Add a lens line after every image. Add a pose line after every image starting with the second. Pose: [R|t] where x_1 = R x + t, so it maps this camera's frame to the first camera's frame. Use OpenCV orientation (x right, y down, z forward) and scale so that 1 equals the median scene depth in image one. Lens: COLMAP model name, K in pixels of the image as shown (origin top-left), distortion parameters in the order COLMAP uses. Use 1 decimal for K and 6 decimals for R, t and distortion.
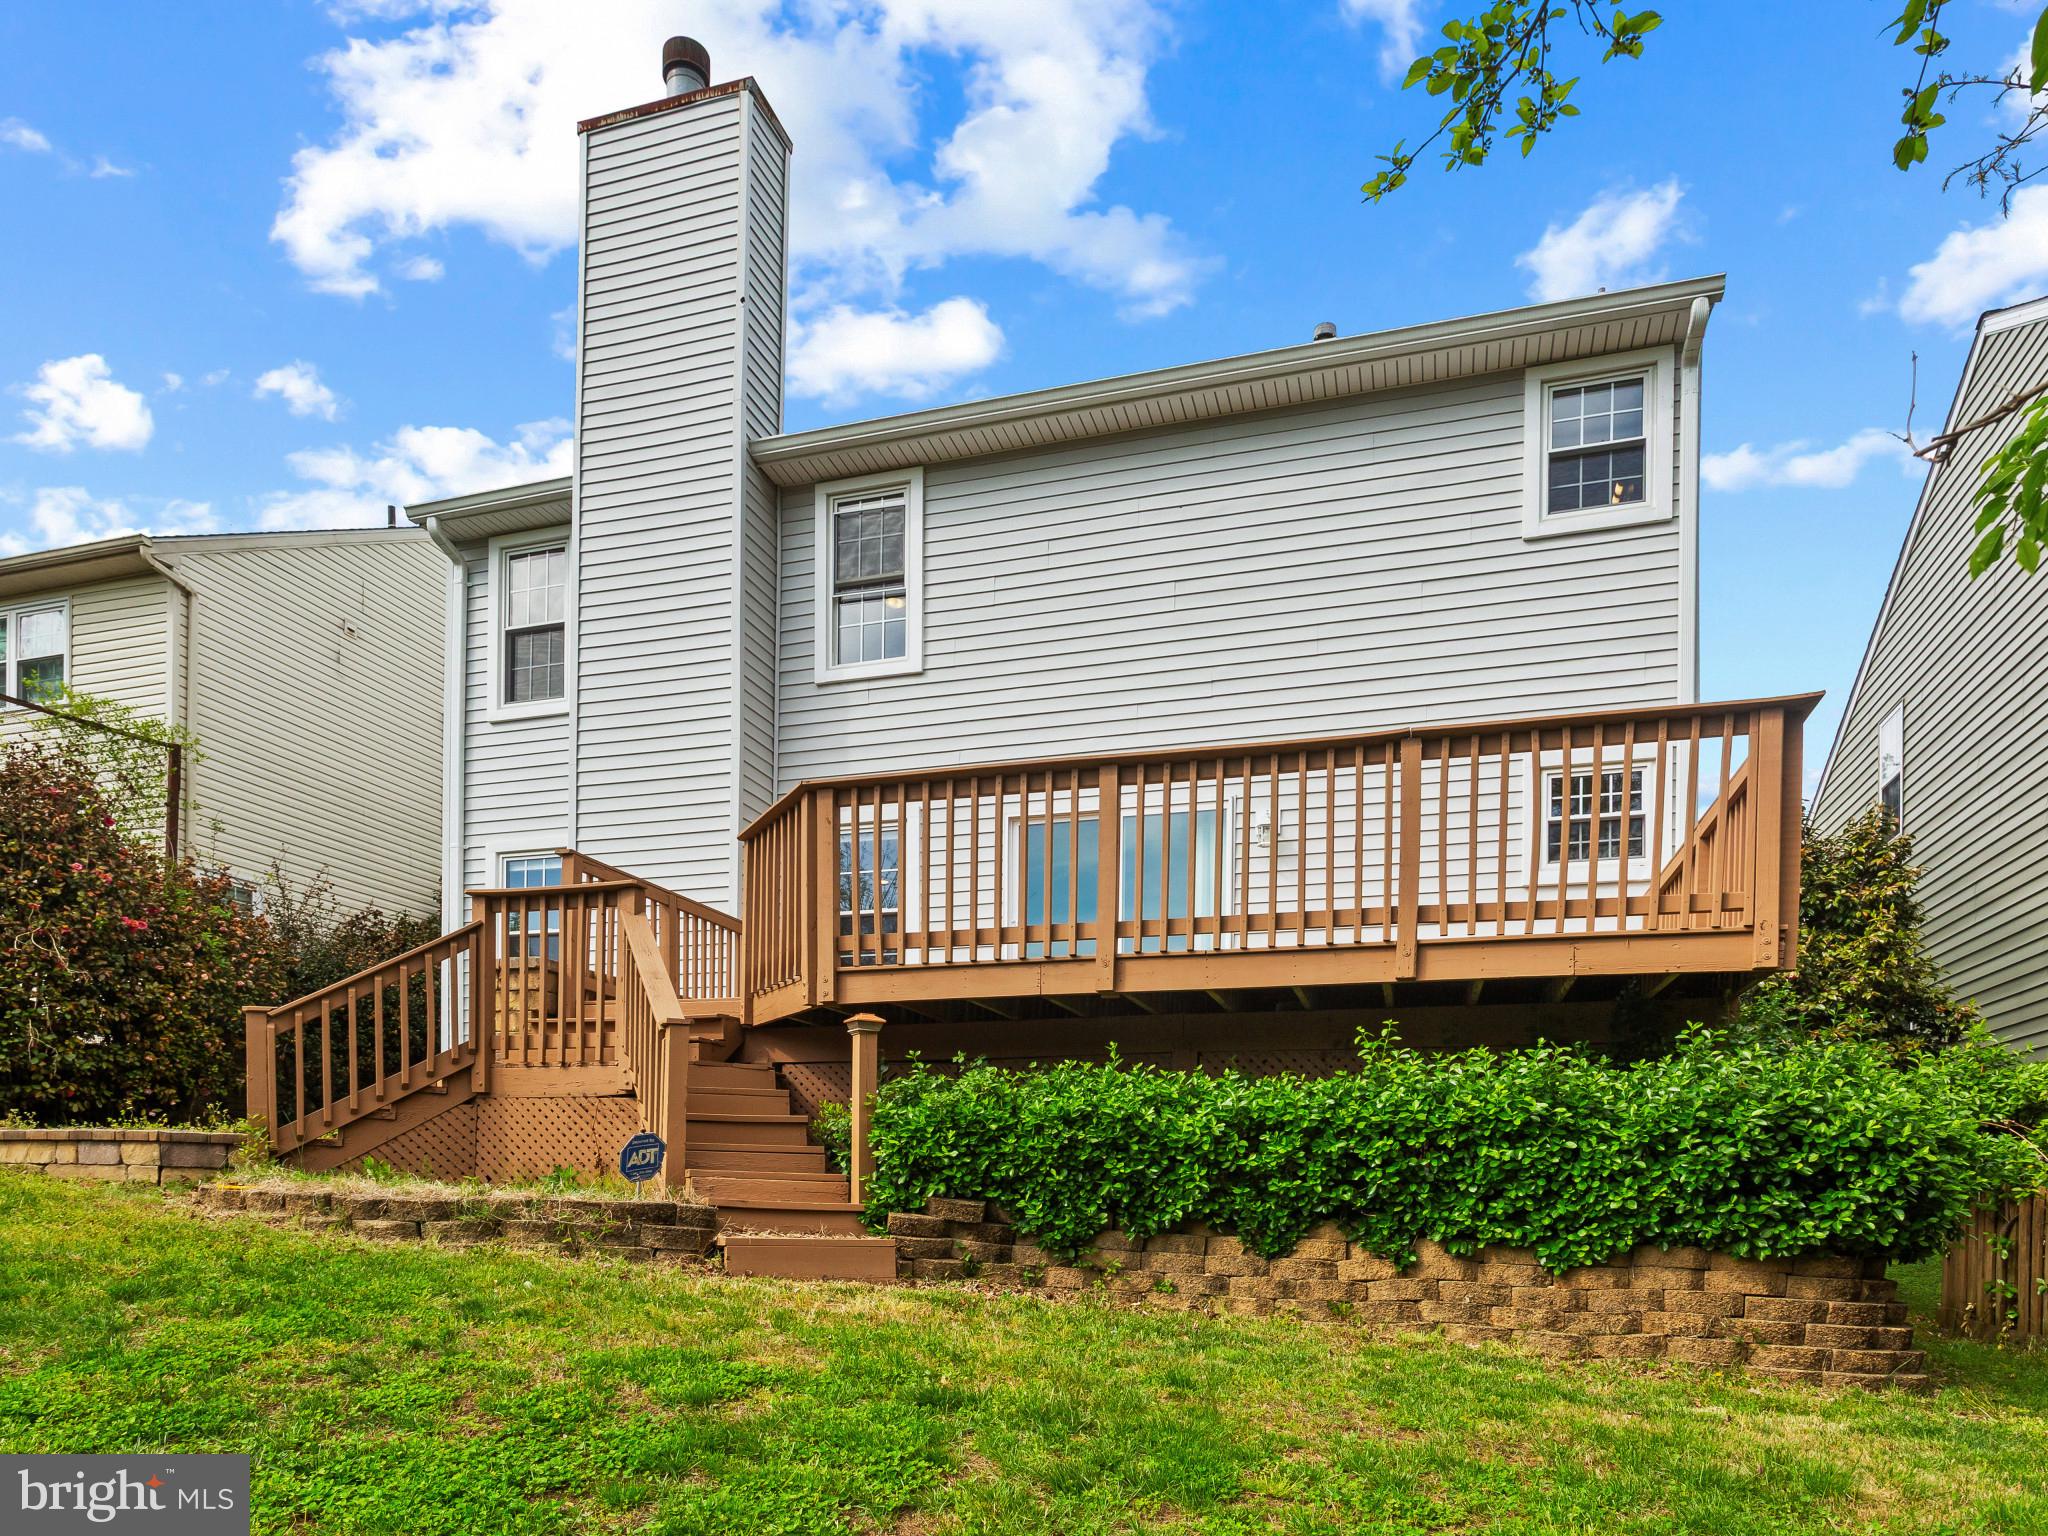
lens RADIAL K [[1149.0, 0, 1024.5], [0, 1149.0, 748.5], [0, 0, 1]] dist [-0.006064, 0.000852]
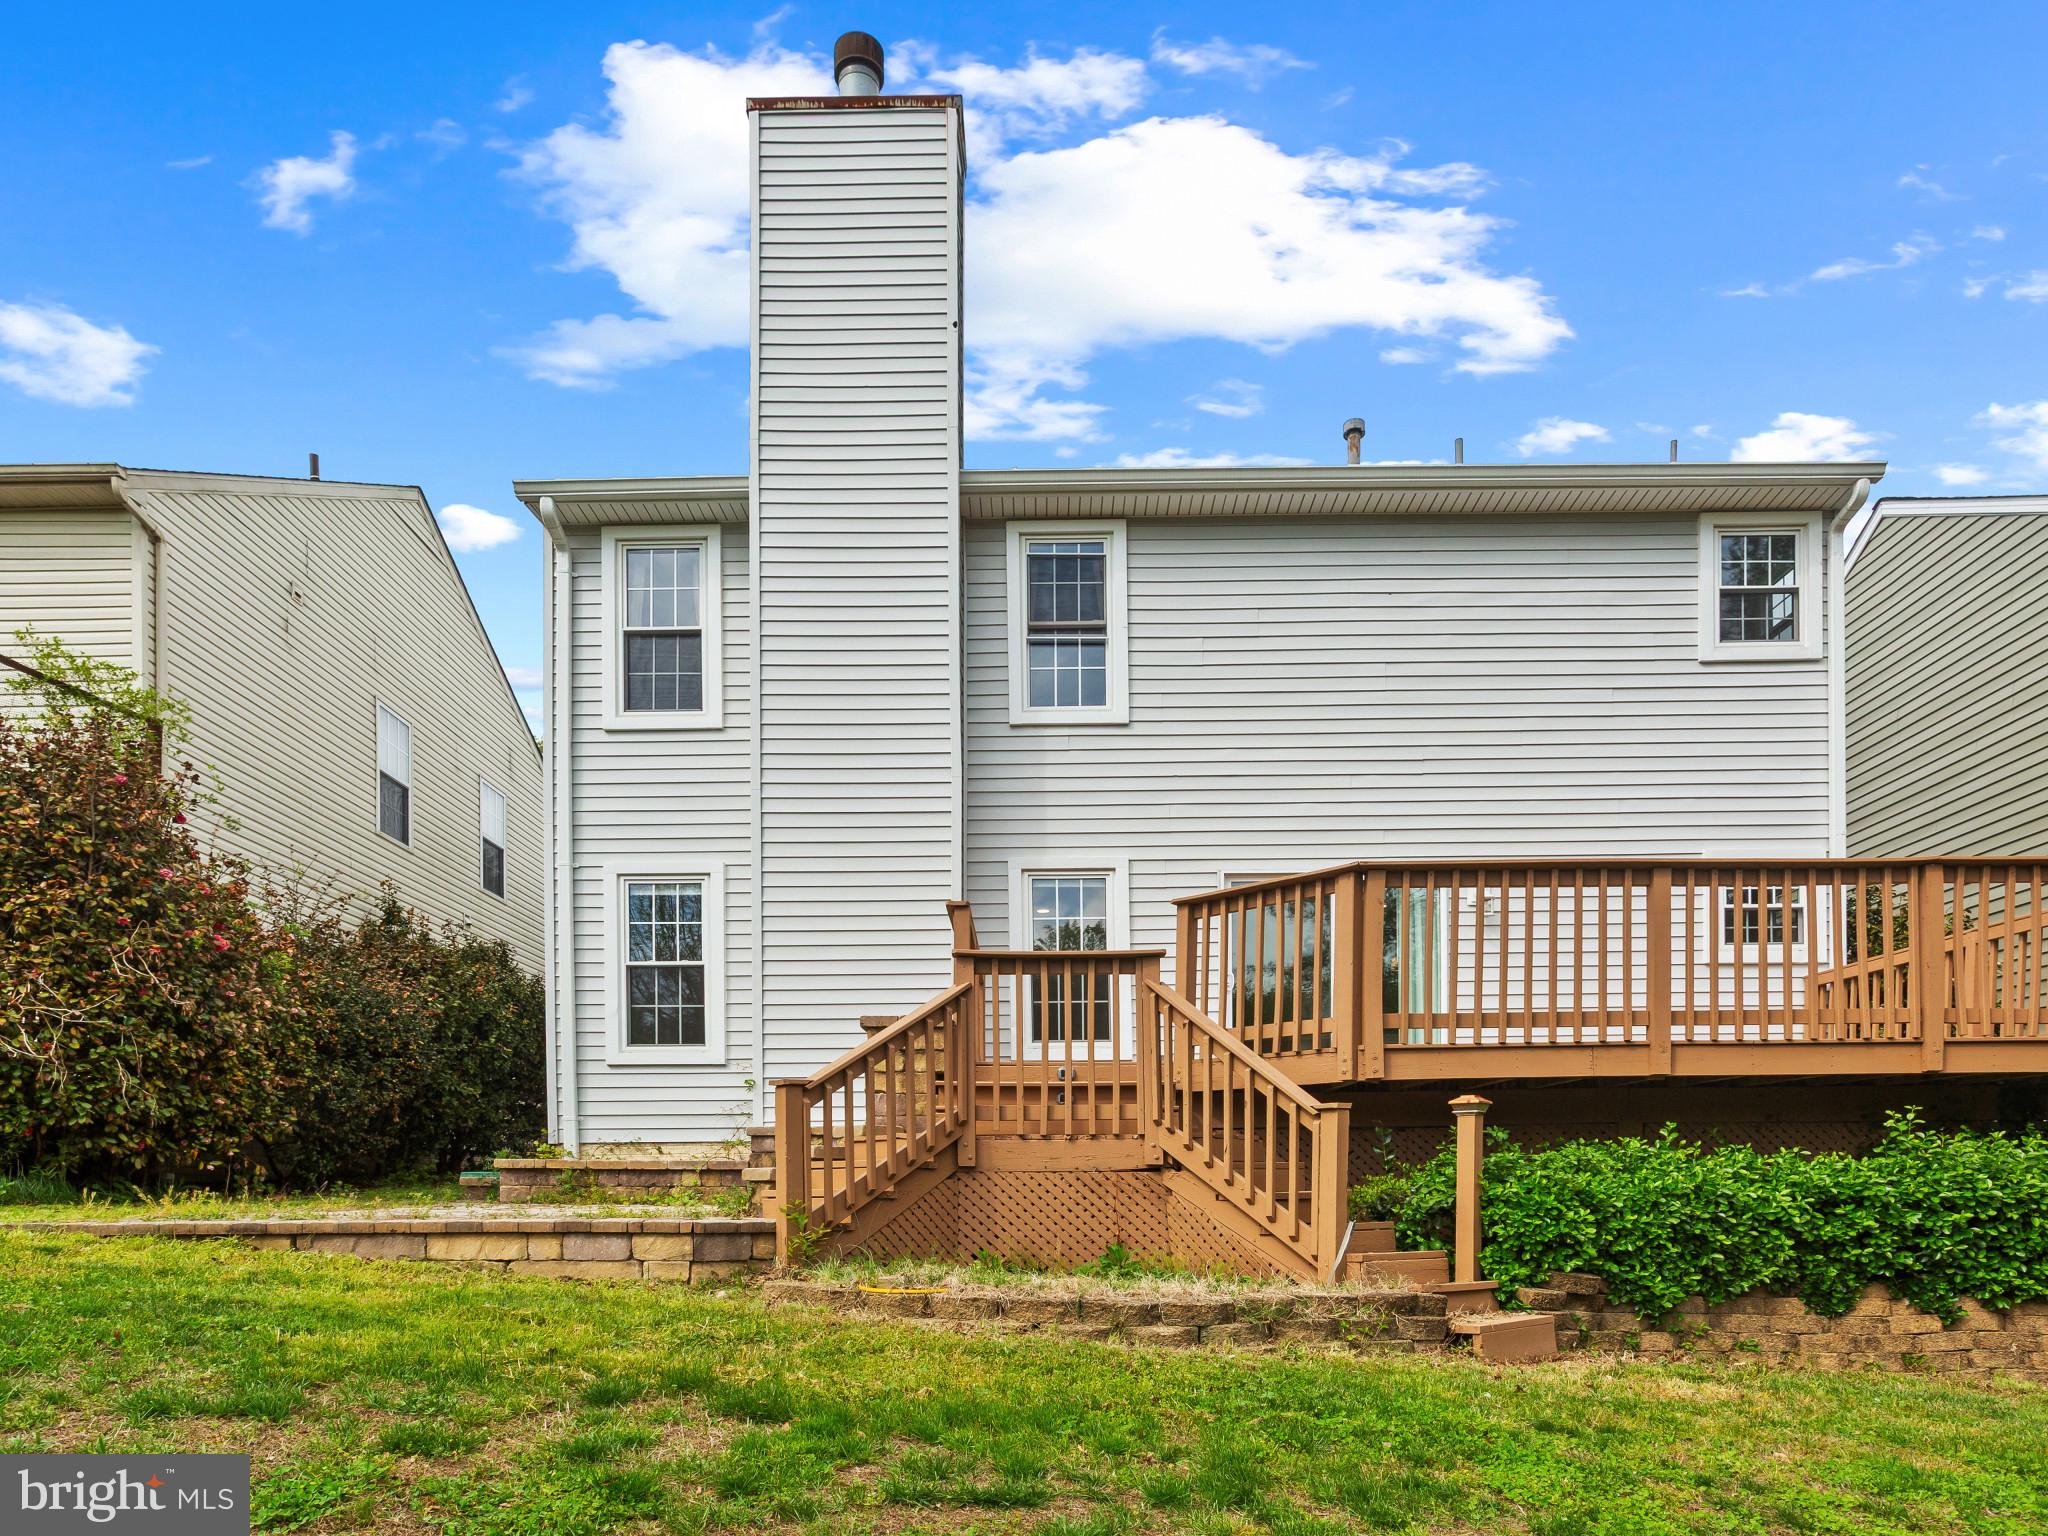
lens RADIAL K [[1120.1, 0, 1024.0], [0, 1120.1, 768.0], [0, 0, 1]] dist [-0.007262, 0.001715]
pose [[0.966889, 0.074544, 0.244069, -0.523760], [-0.075470, 0.997133, -0.005568, -0.018841], [-0.243784, -0.013037, 0.969742, 0.078517]]
